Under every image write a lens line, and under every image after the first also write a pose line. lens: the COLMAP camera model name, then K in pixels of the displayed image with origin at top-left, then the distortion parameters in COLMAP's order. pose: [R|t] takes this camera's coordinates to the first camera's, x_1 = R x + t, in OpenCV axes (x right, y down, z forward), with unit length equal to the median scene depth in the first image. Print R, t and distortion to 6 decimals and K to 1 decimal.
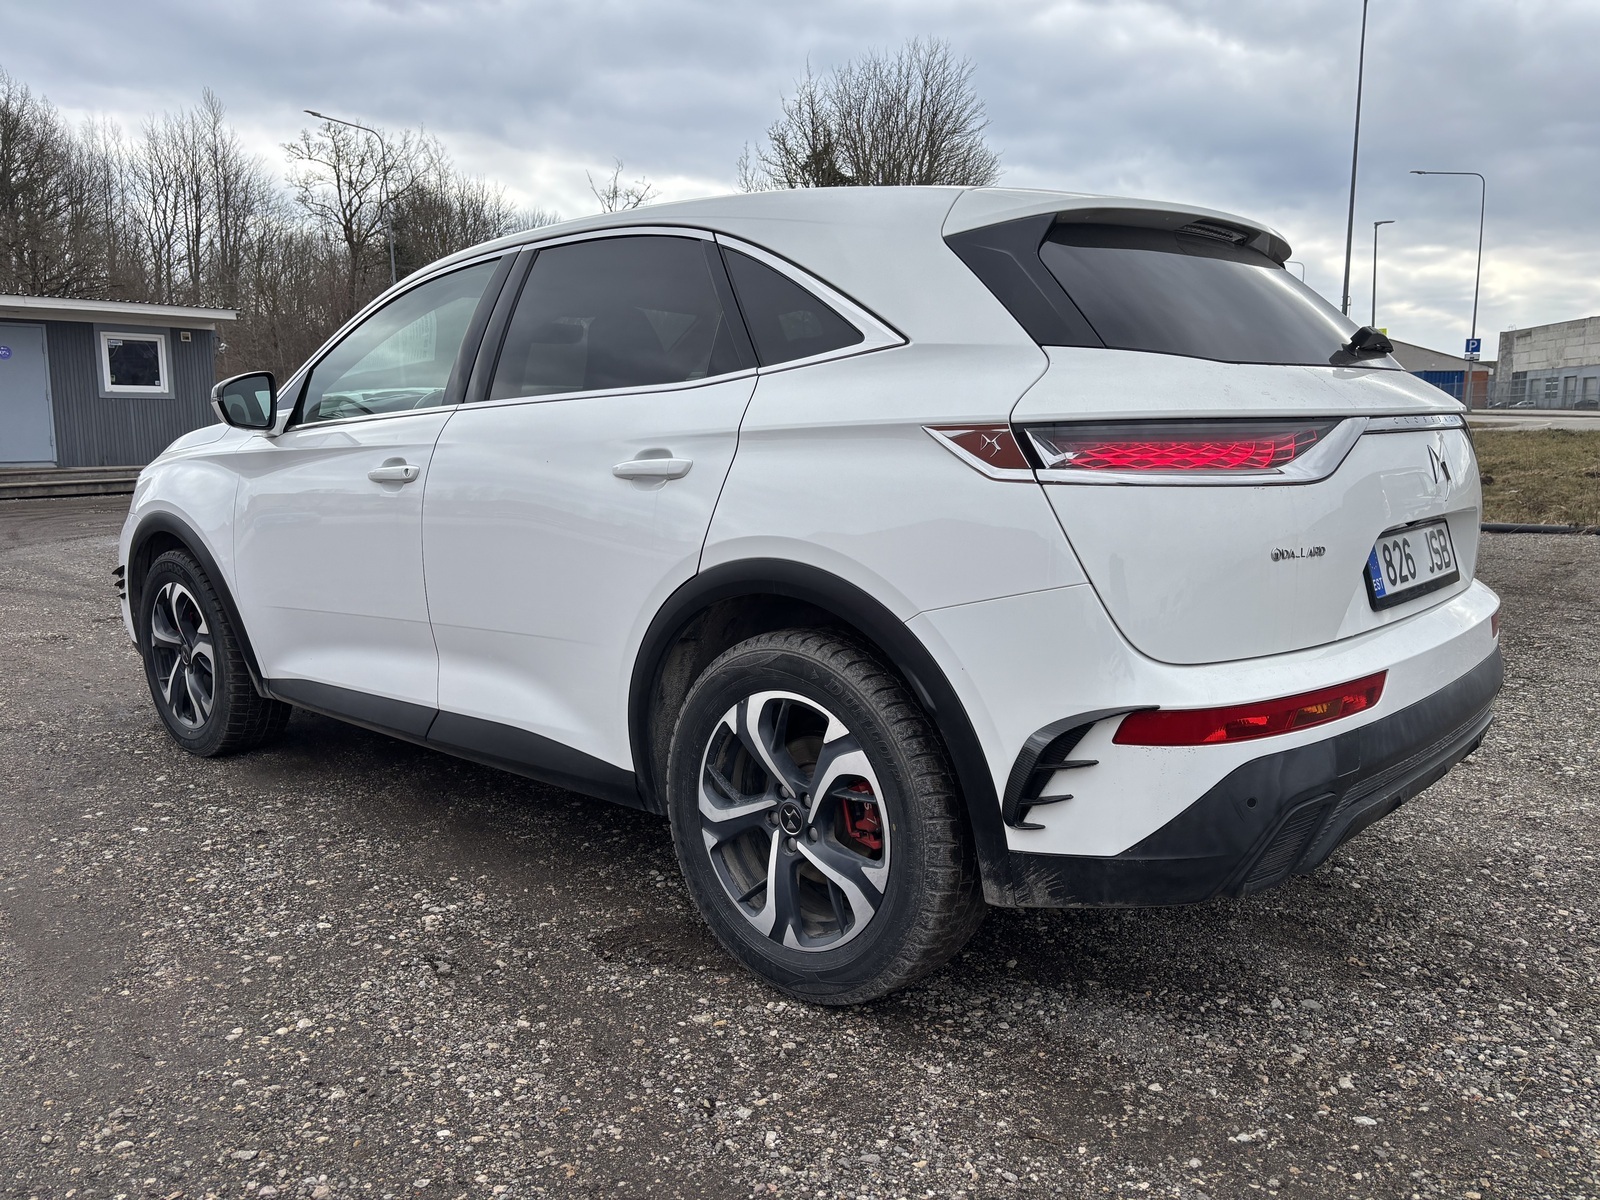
lens RADIAL K [[1210.8, 0, 807.5], [0, 1210.8, 599.4], [0, 0, 1]] dist [0.032210, -0.024199]
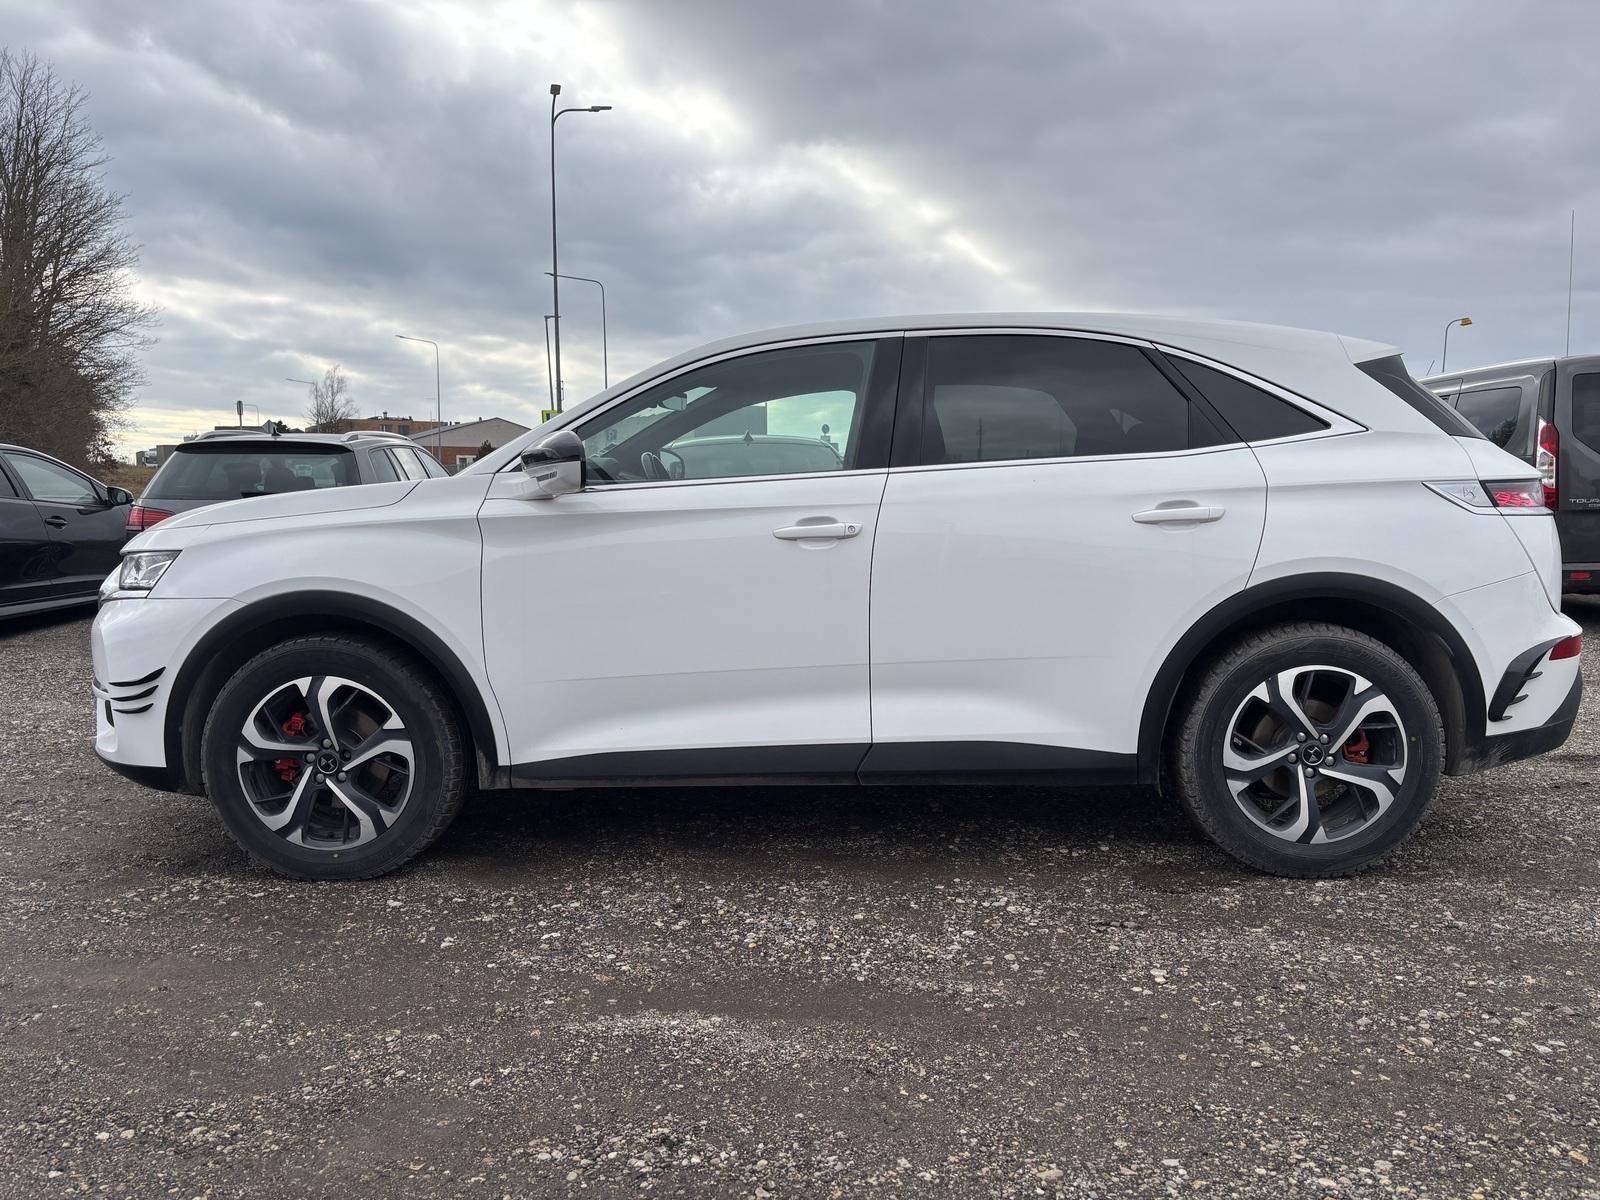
lens RADIAL K [[1210.8, 0, 785.9], [0, 1210.8, 611.4], [0, 0, 1]] dist [0.032210, -0.024199]
pose [[0.764153, -0.065095, 0.641742, -1.382713], [0.095751, 0.995320, -0.013055, -0.028735], [-0.637889, 0.071424, 0.766809, 0.269069]]
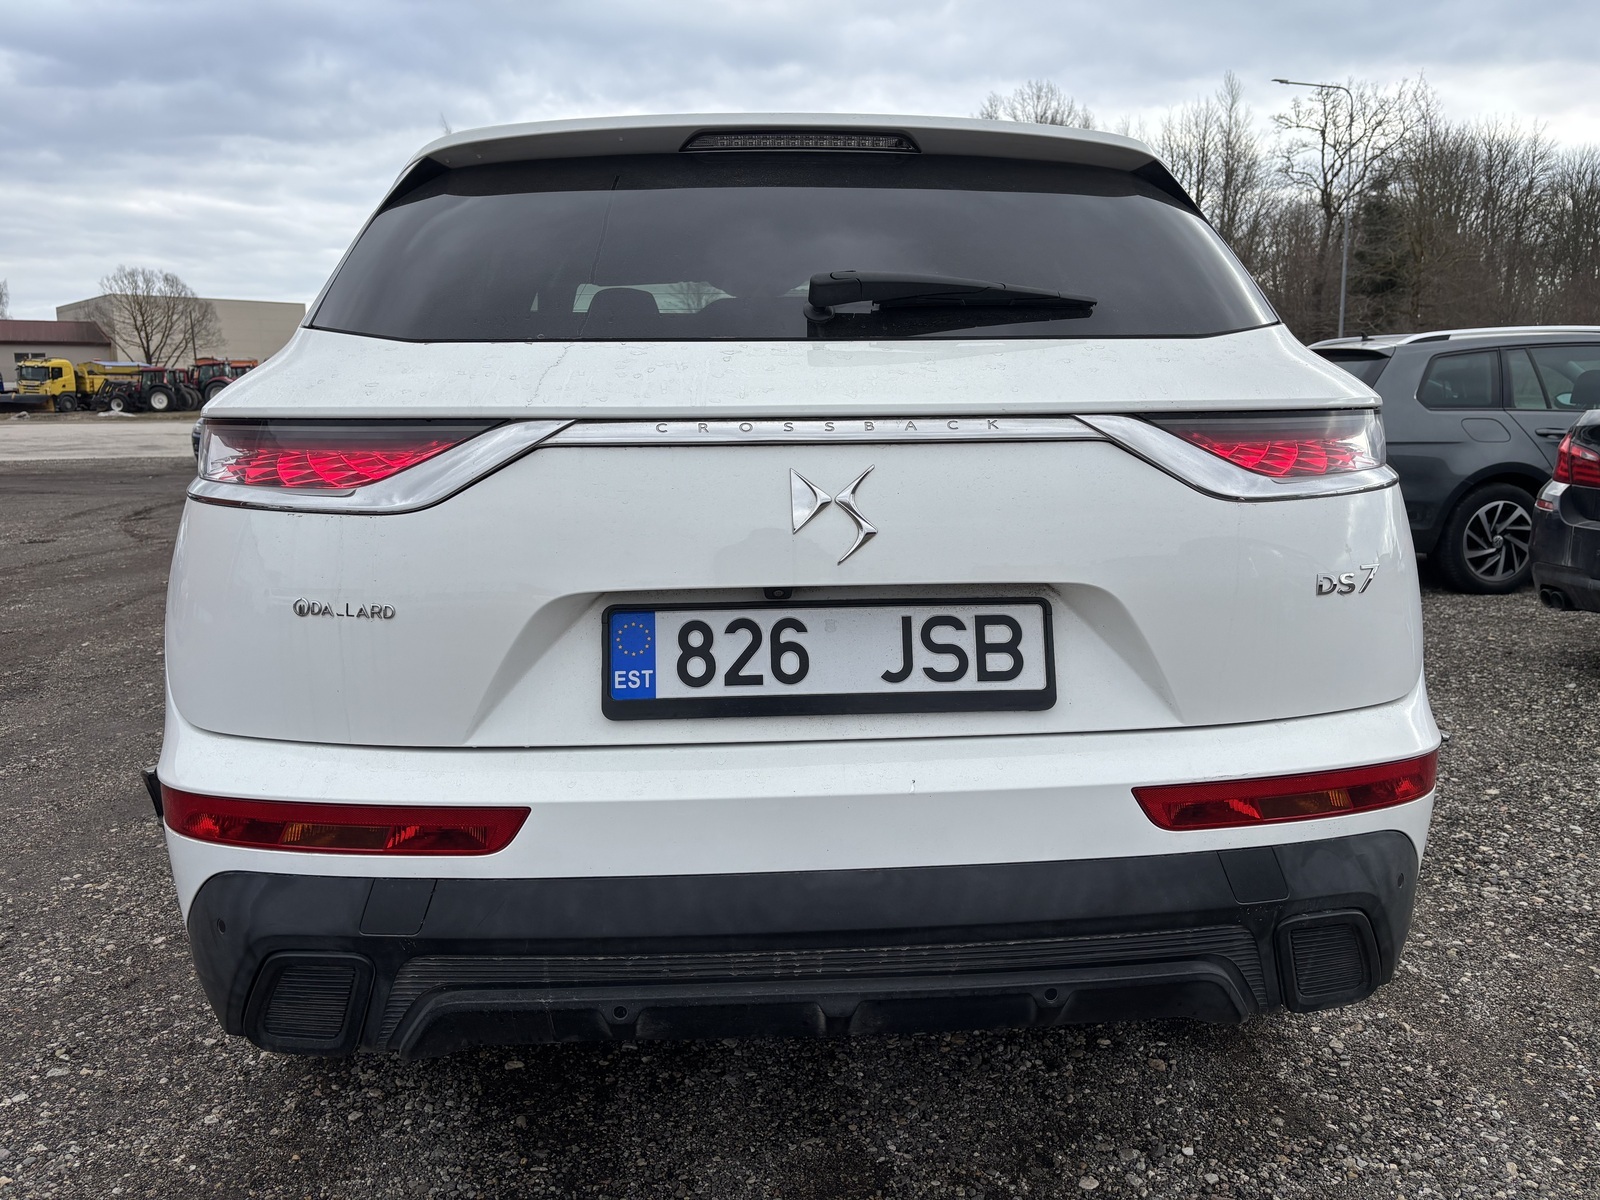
lens RADIAL K [[1210.8, 0, 801.3], [0, 1210.8, 590.2], [0, 0, 1]] dist [0.032210, -0.024199]
pose [[0.719587, 0.113867, -0.685003, 0.891471], [-0.102653, 0.993069, 0.057241, -0.096964], [0.686773, 0.029127, 0.726288, 0.544368]]
